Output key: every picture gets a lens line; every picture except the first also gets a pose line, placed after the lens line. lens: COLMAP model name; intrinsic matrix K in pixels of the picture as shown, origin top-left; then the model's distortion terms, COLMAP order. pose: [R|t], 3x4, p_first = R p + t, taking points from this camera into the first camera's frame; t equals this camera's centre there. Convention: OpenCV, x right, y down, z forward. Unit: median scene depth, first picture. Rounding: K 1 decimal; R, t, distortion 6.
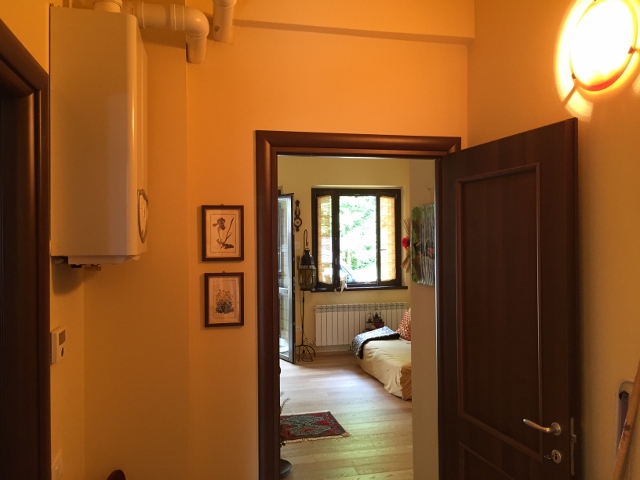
lens RADIAL K [[532.6, 0, 320.0], [0, 532.6, 240.0], [0, 0, 1]] dist [0.041629, -0.074940]
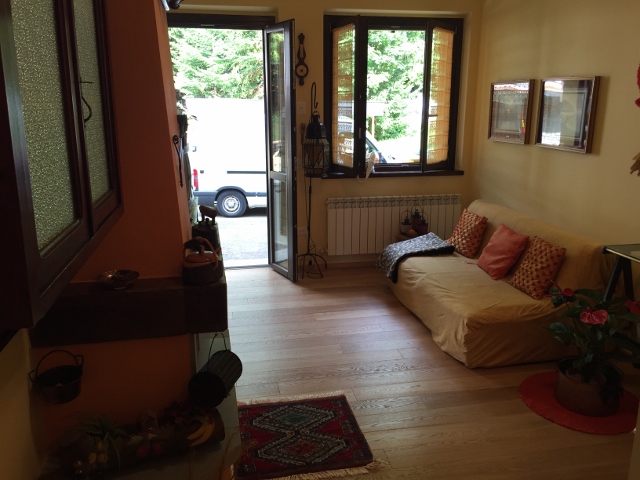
lens RADIAL K [[551.3, 0, 321.0], [0, 551.3, 230.1], [0, 0, 1]] dist [0.046326, -0.000691]
pose [[0.999351, 0.017060, -0.031720, 0.008632], [-0.009744, 0.975926, 0.217884, 0.013388], [0.034673, -0.217433, 0.975459, 0.448307]]
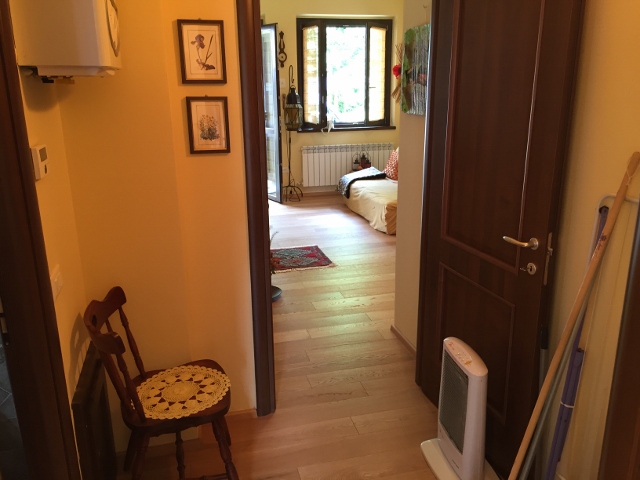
lens RADIAL K [[532.6, 0, 320.0], [0, 532.6, 240.0], [0, 0, 1]] dist [0.041629, -0.074940]
pose [[0.999679, -0.008769, 0.023752, -0.000850], [0.001735, 0.959626, 0.281274, 0.016989], [-0.025259, -0.281143, 0.959333, 0.002715]]
